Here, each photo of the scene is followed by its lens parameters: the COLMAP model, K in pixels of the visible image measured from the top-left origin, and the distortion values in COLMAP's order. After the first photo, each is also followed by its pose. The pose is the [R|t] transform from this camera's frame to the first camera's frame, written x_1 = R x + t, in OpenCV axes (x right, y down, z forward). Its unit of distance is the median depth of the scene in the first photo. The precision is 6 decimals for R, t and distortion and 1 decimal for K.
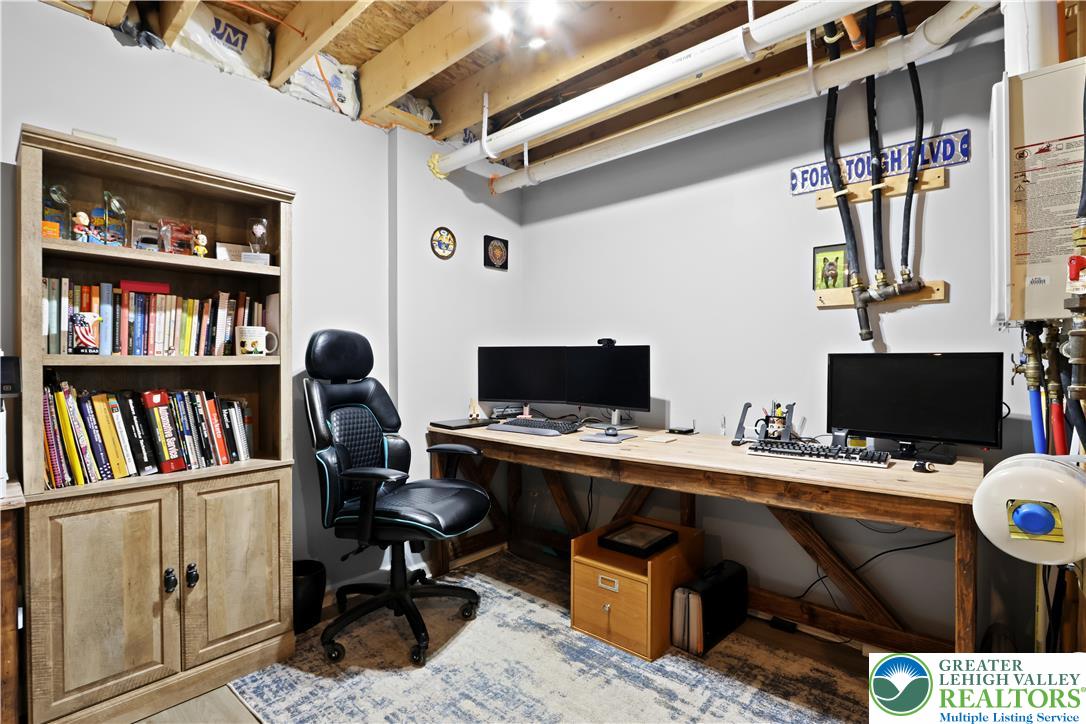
lens RADIAL K [[509.4, 0, 544.5], [0, 509.4, 365.5], [0, 0, 1]] dist [-0.021722, 0.005270]
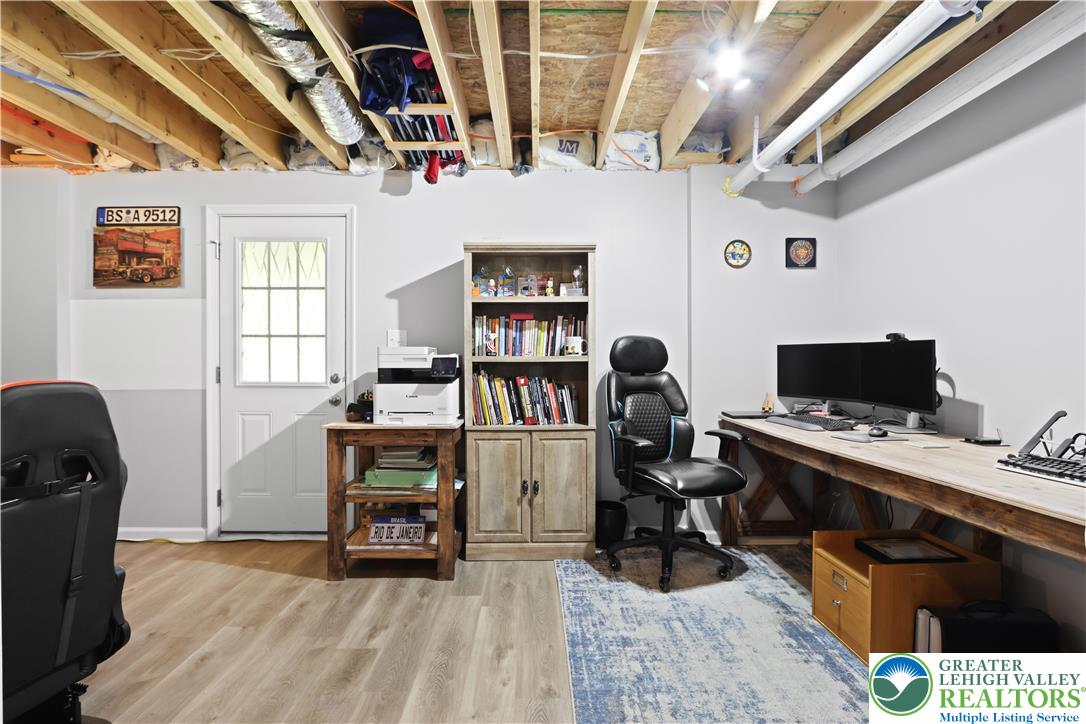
lens RADIAL K [[509.4, 0, 547.2], [0, 509.4, 365.9], [0, 0, 1]] dist [-0.021722, 0.005270]
pose [[0.677653, 0.005826, -0.735358, 0.513923], [-0.002399, 0.999981, 0.005711, 0.003099], [0.735378, -0.002106, 0.677654, -0.109159]]
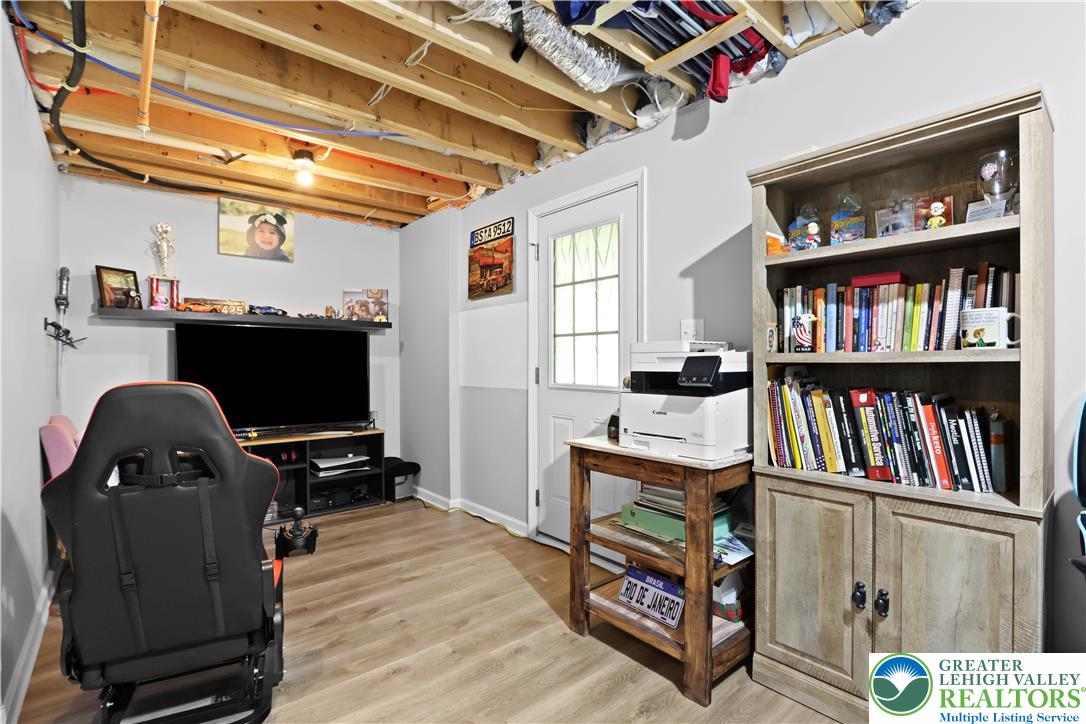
lens RADIAL K [[509.4, 0, 545.1], [0, 509.4, 366.2], [0, 0, 1]] dist [-0.021722, 0.005270]
pose [[-0.150694, 0.008477, -0.988544, 0.223952], [-0.000829, 0.999962, 0.008701, -0.000944], [0.988580, 0.002131, -0.150681, 0.498493]]
